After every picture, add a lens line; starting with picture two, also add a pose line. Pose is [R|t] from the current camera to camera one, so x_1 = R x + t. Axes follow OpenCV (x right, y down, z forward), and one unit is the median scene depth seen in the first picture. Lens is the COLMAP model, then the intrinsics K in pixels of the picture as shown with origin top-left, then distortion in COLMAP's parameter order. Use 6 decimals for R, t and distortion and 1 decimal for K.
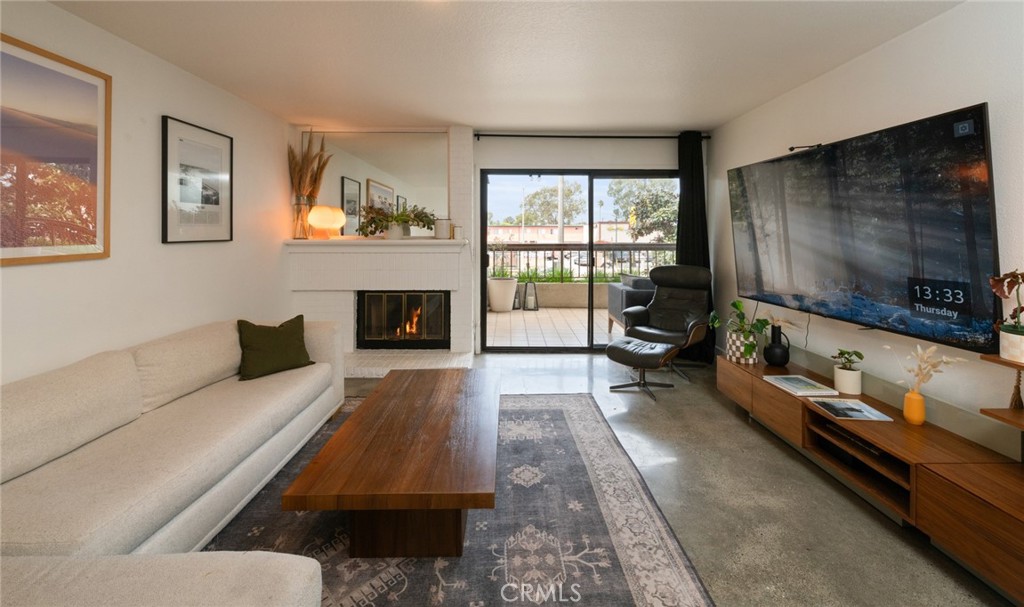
lens RADIAL K [[438.3, 0, 509.1], [0, 438.3, 231.1], [0, 0, 1]] dist [0.008978, -0.000226]
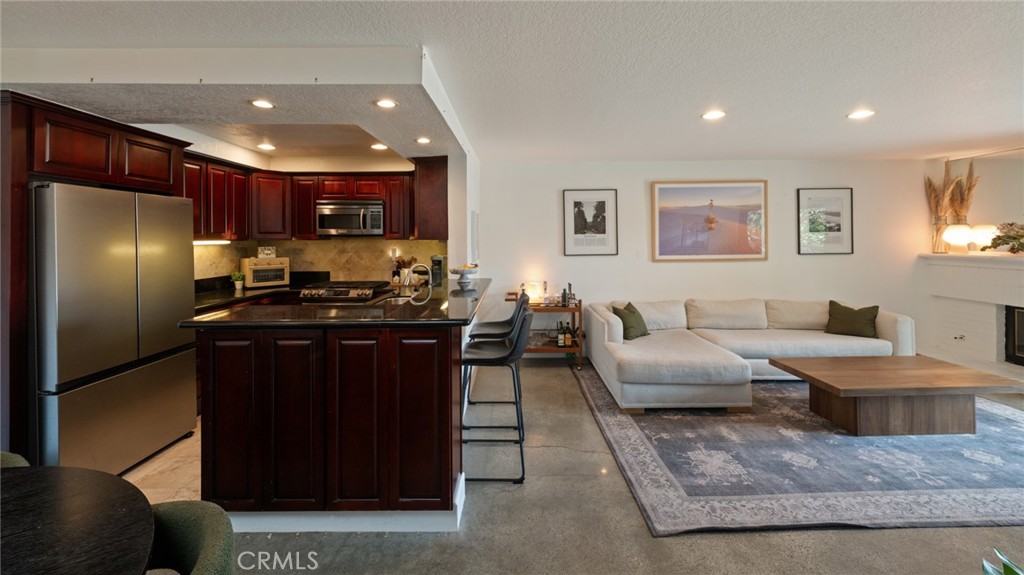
lens RADIAL K [[397.2, 0, 515.5], [0, 397.2, 235.5], [0, 0, 1]] dist [0.001710, -0.000709]
pose [[0.000567, -0.006668, -0.999978, 0.932183], [0.012434, 0.999901, -0.006661, -0.057132], [0.999923, -0.012430, 0.000650, -0.239370]]
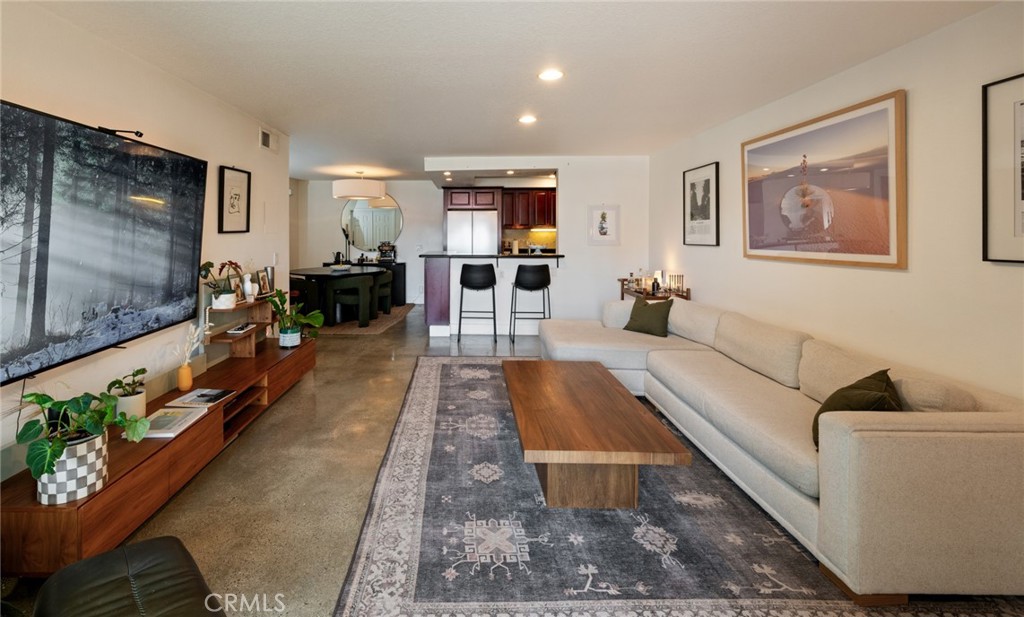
lens RADIAL K [[449.1, 0, 462.8], [0, 449.1, 232.5], [0, 0, 1]] dist [0.000788, 0.000033]
pose [[-0.999869, -0.002504, 0.016005, 0.064873], [-0.002642, 0.999960, -0.008594, -0.010609], [-0.015983, -0.008635, -0.999835, 1.687300]]
